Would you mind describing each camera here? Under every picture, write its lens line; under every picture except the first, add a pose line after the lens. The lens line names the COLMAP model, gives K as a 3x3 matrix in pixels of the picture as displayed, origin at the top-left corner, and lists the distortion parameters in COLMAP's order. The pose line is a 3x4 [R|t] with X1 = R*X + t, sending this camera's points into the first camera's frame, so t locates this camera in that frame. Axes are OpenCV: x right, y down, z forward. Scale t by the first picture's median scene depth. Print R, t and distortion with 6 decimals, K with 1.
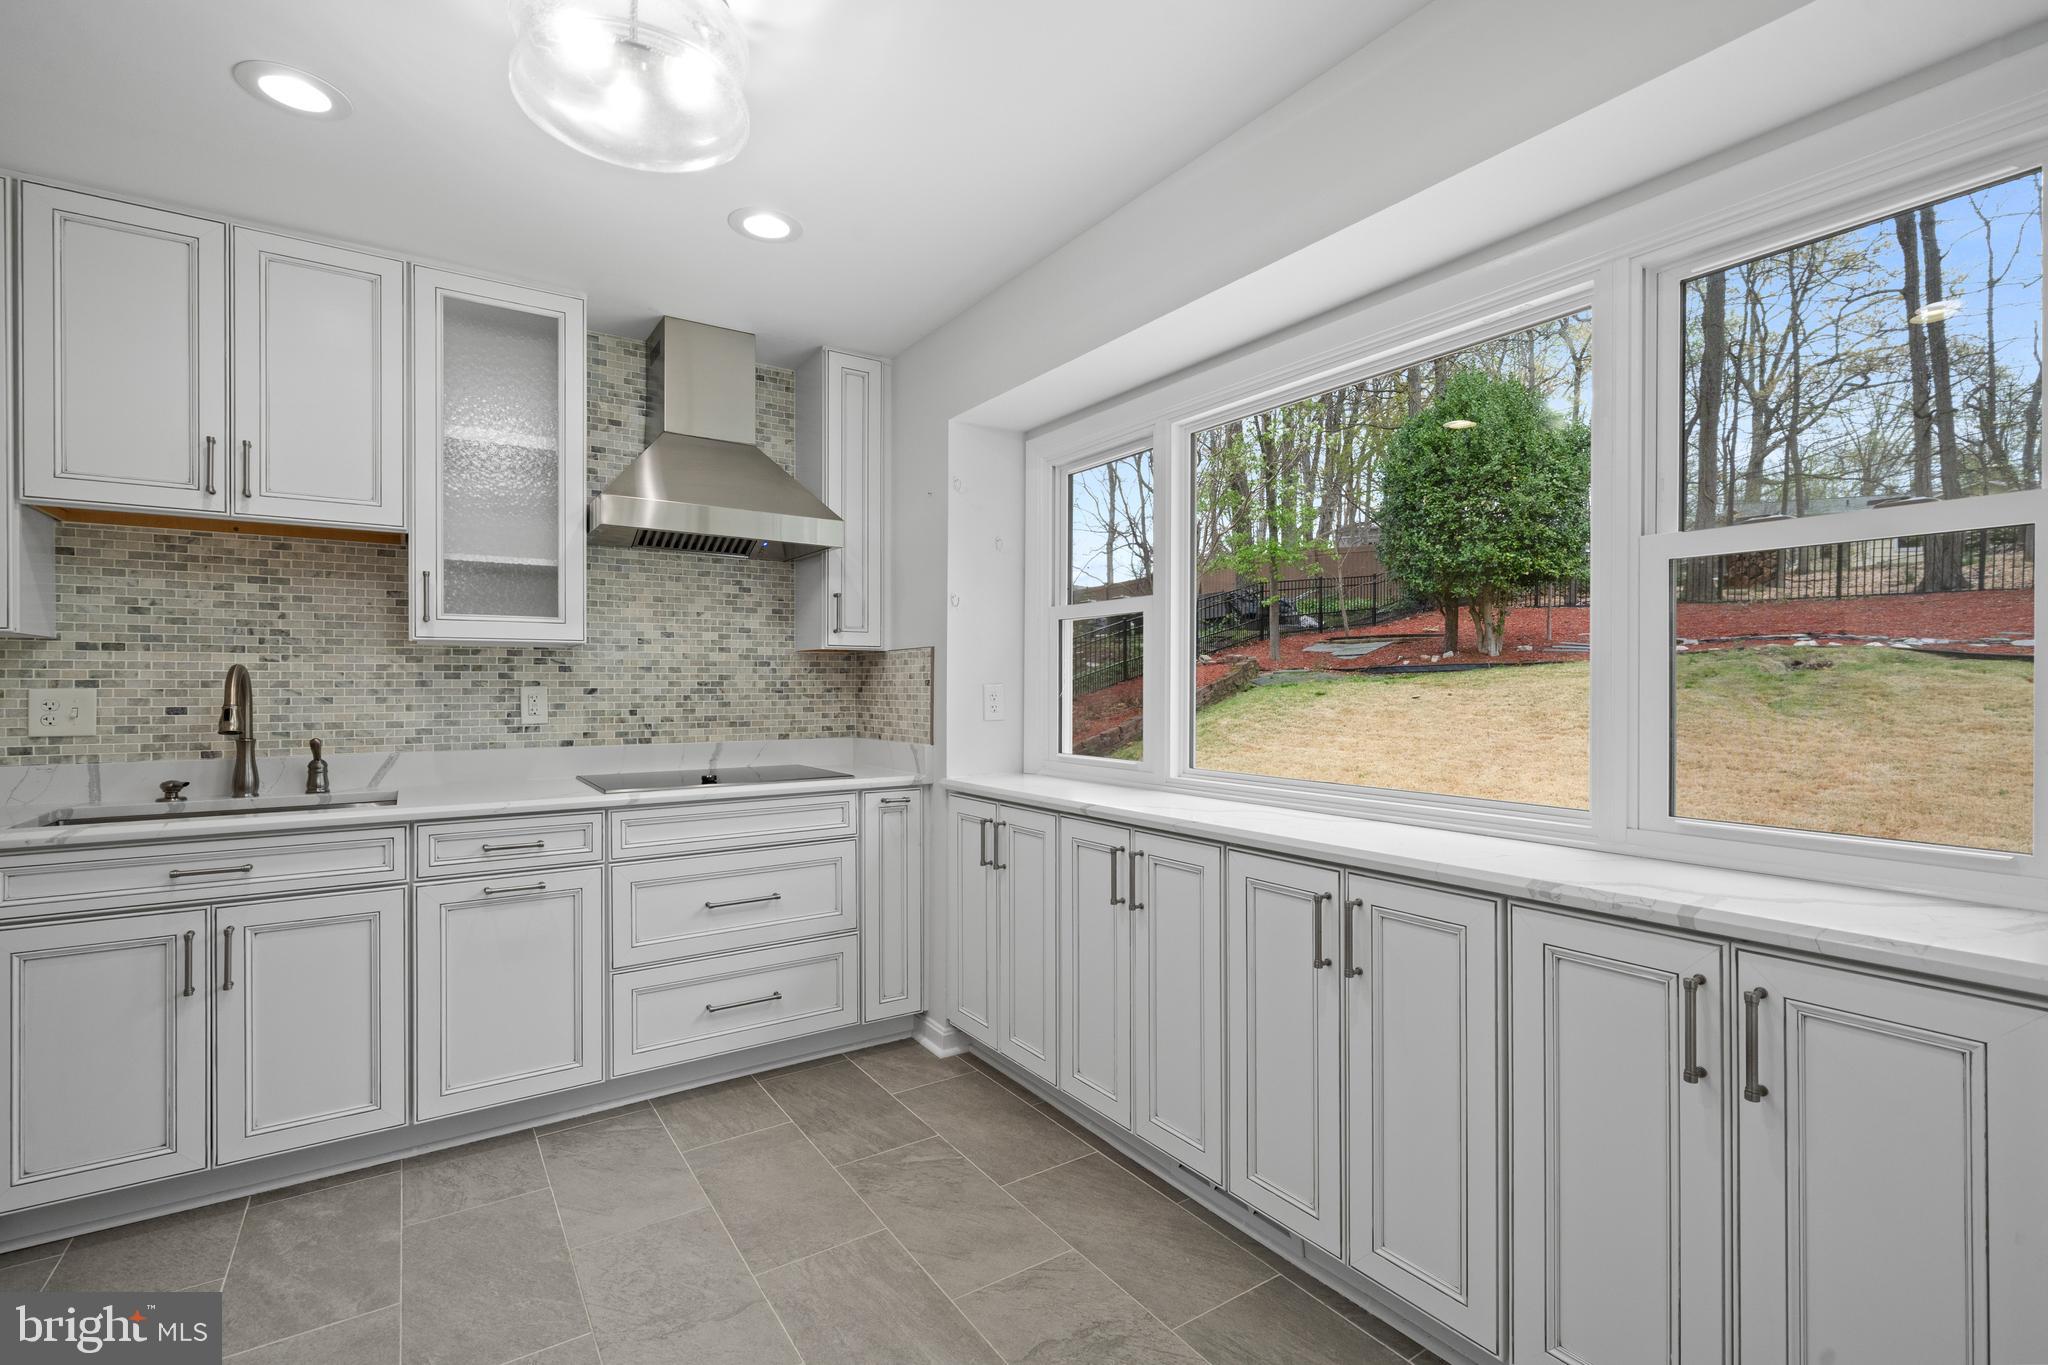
lens RADIAL K [[910.9, 0, 1020.4], [0, 910.9, 680.9], [0, 0, 1]] dist [-0.000478, 0.000305]
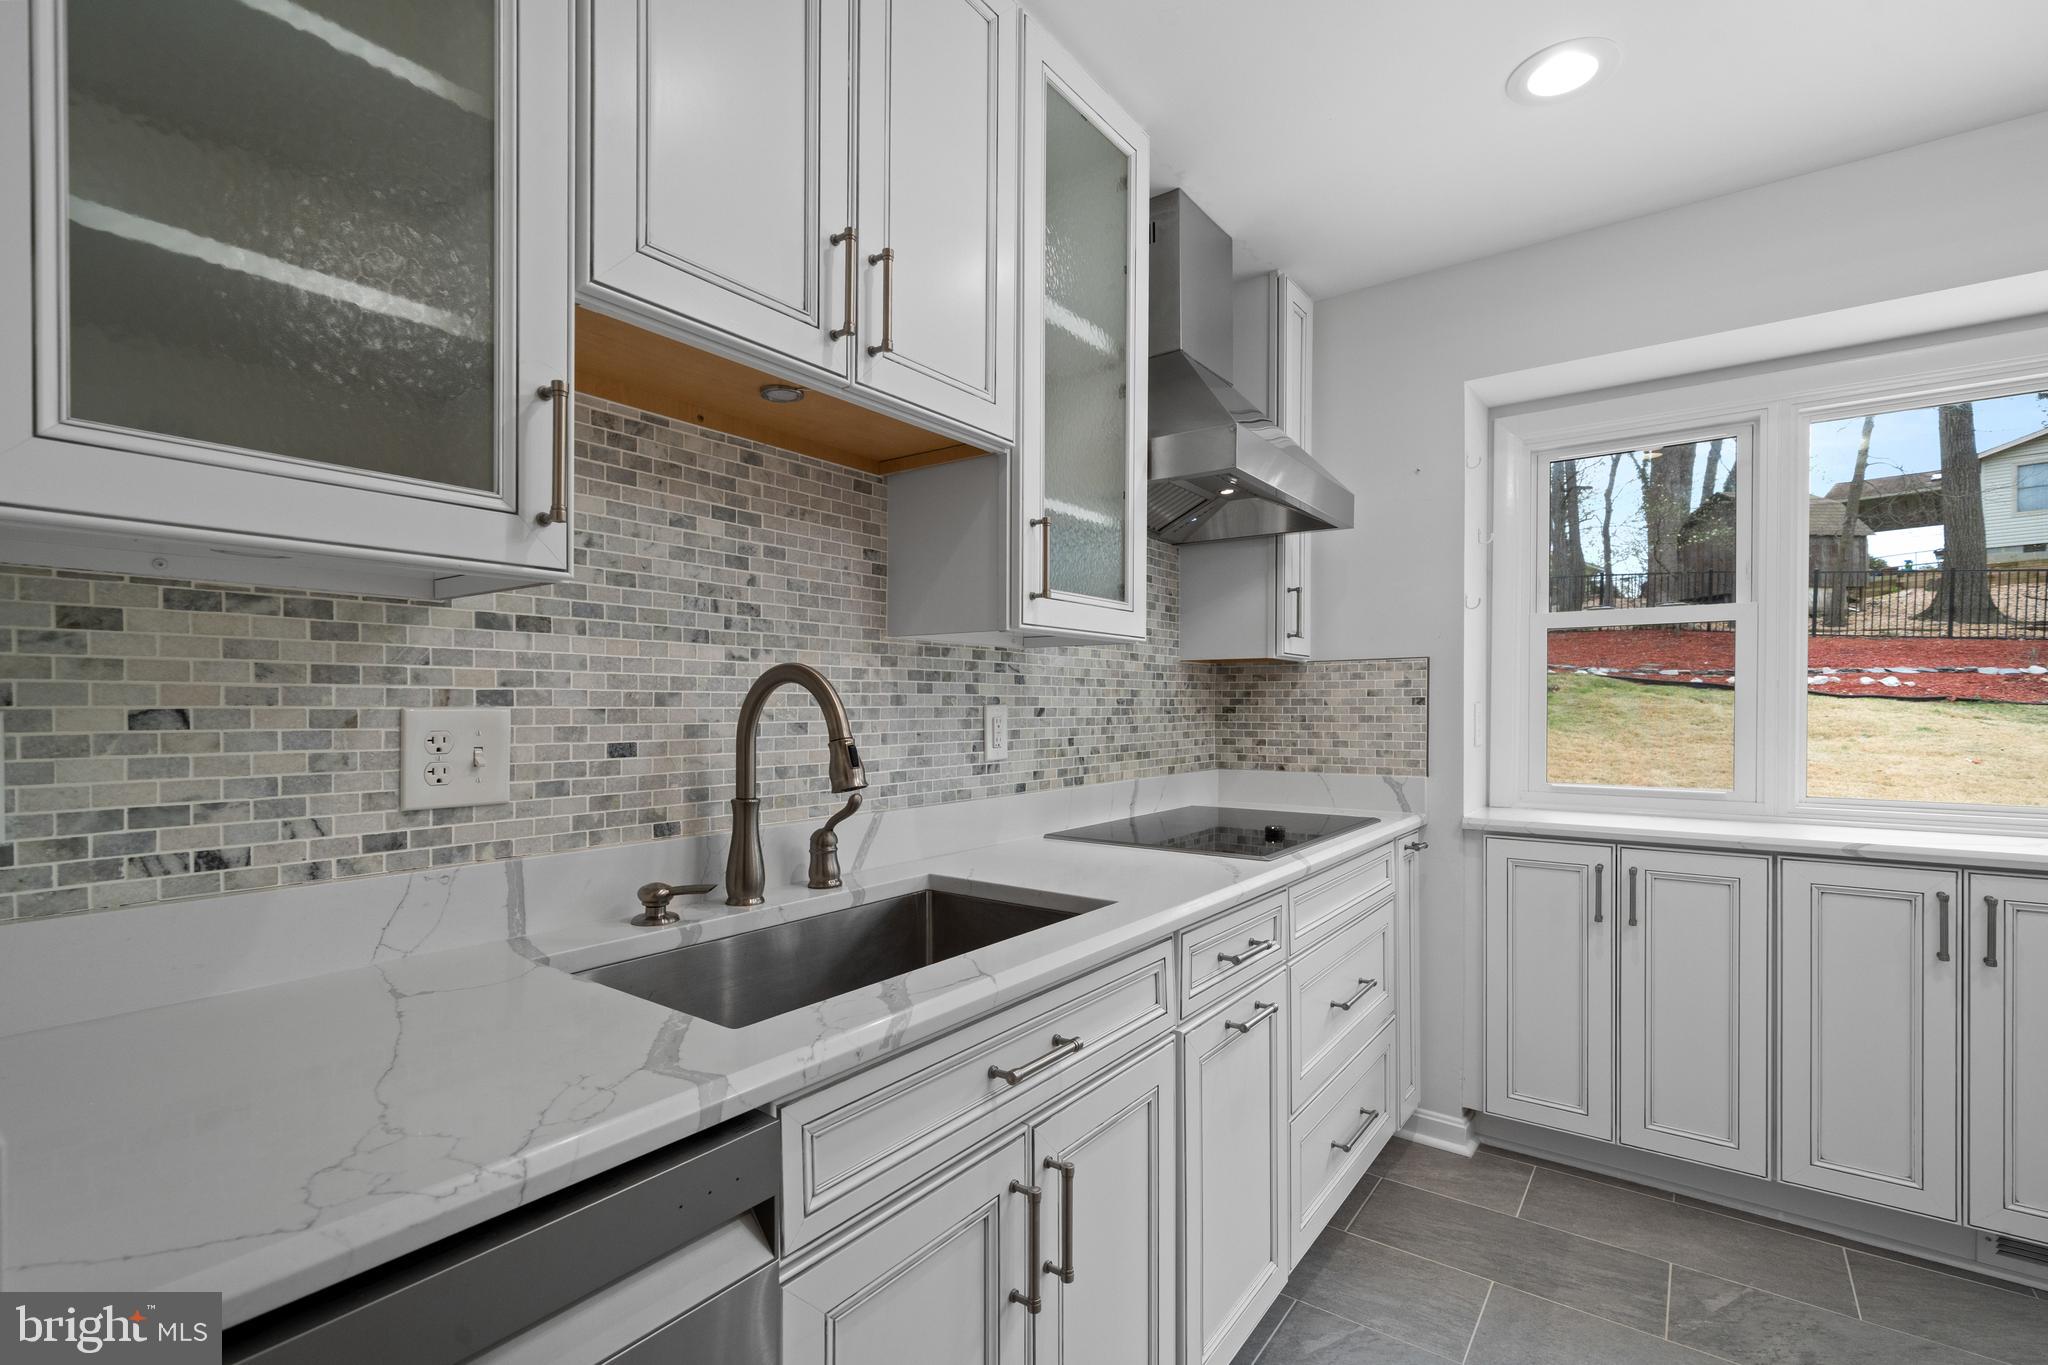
lens RADIAL K [[919.9, 0, 1023.7], [0, 919.9, 703.6], [0, 0, 1]] dist [-0.000474, 0.000091]
pose [[0.941955, 0.002683, 0.335729, -0.814535], [-0.003753, 0.999990, 0.002537, 0.003534], [-0.335719, -0.003650, 0.941955, 0.386204]]
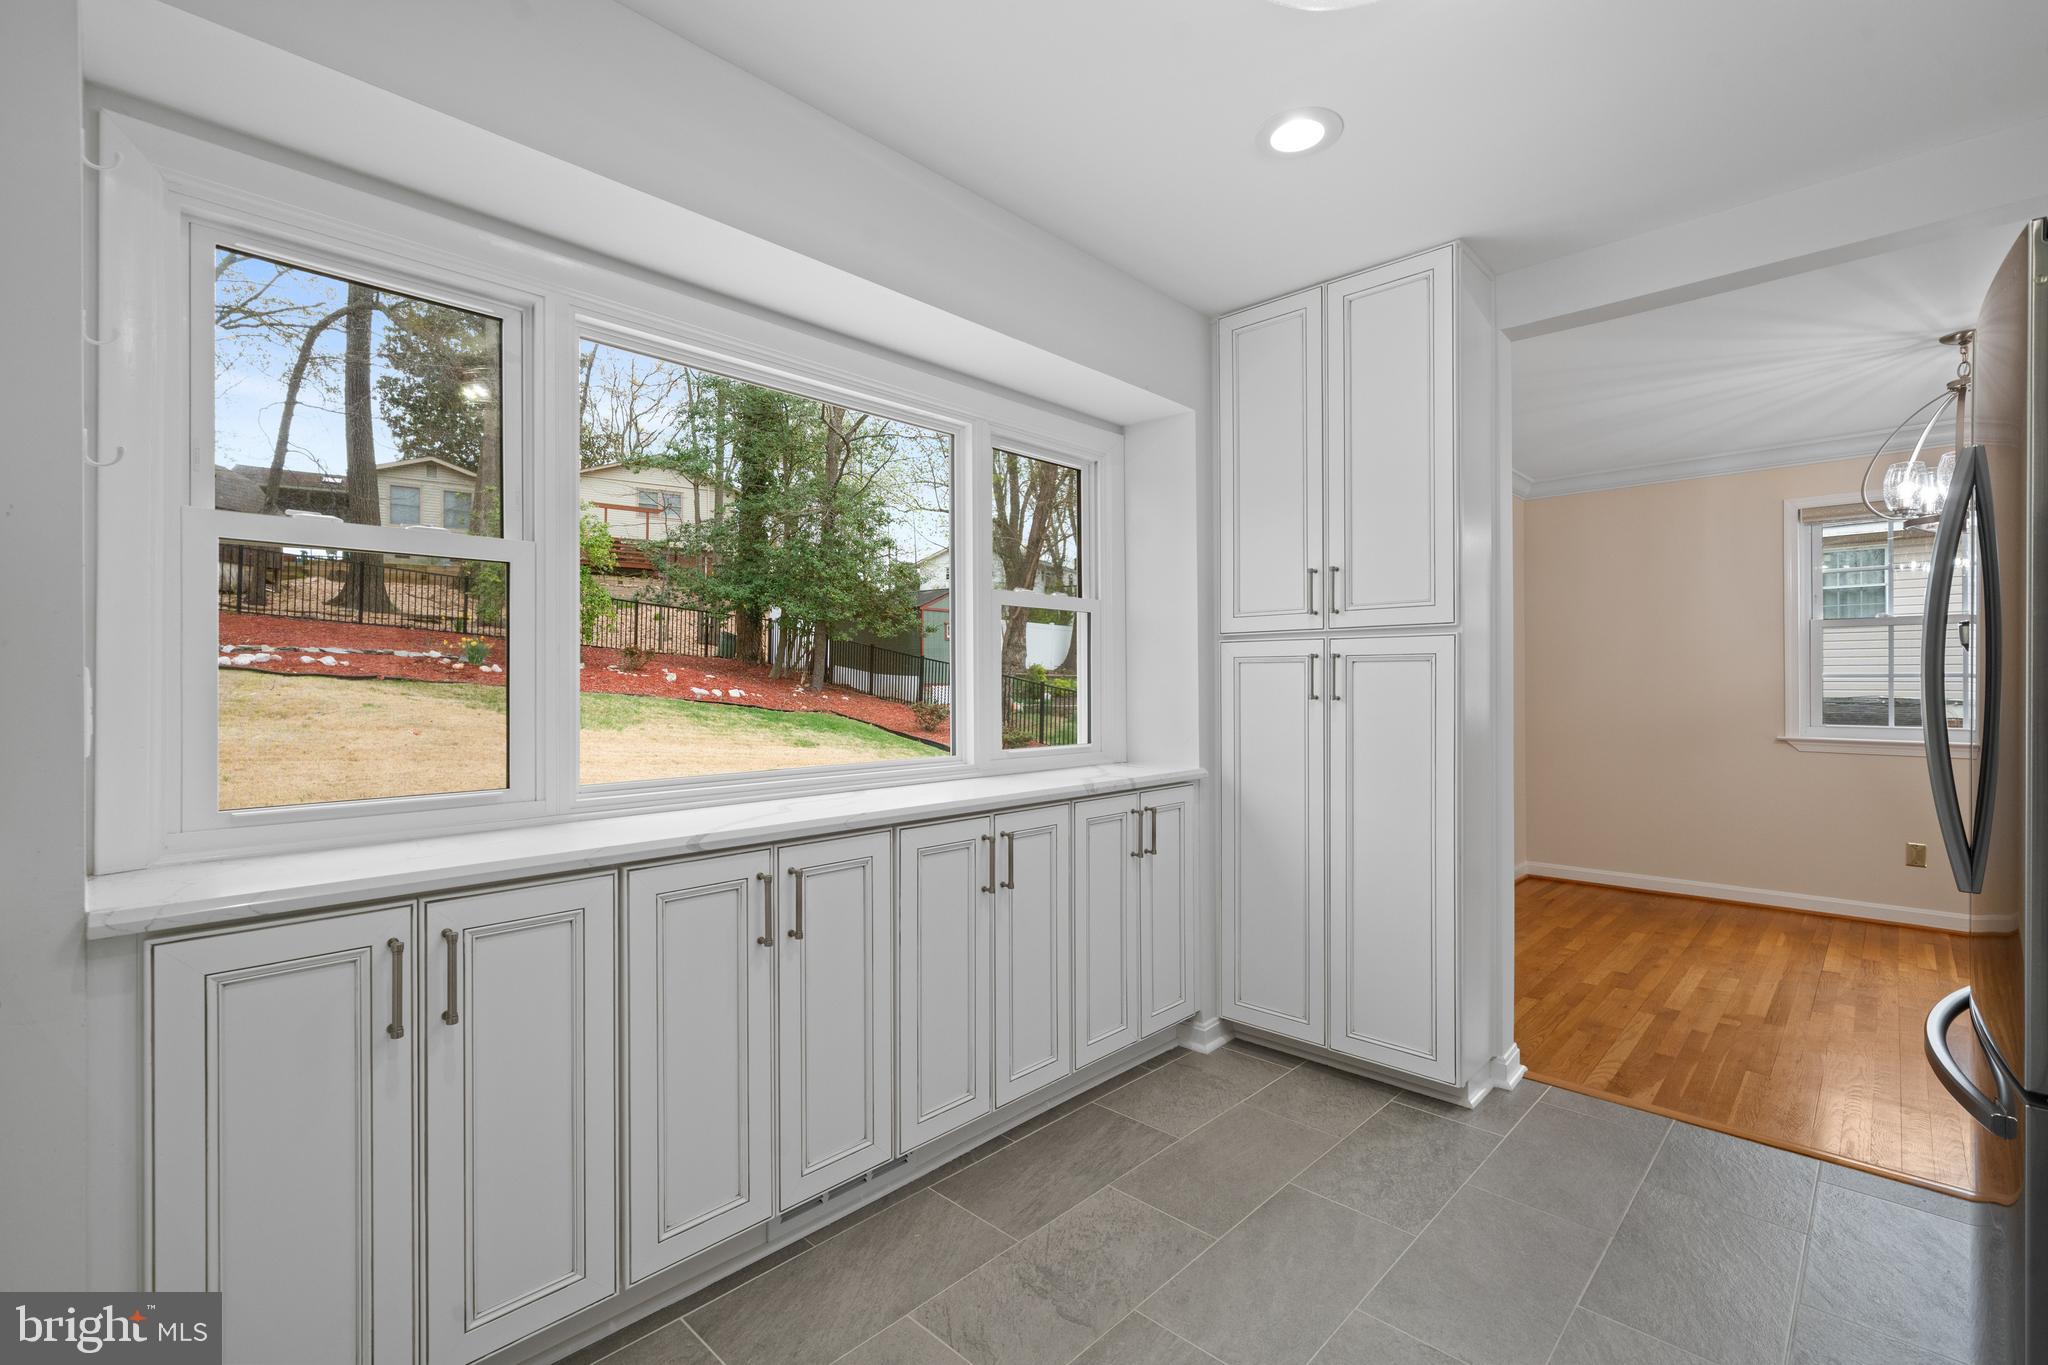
lens RADIAL K [[911.0, 0, 1002.1], [0, 911.0, 684.9], [0, 0, 1]] dist [0.004070, -0.000168]
pose [[-0.204355, -0.000091, 0.978897, -0.588265], [-0.000674, 1.000000, -0.000048, 0.011907], [-0.978897, -0.000669, -0.204355, 0.782363]]
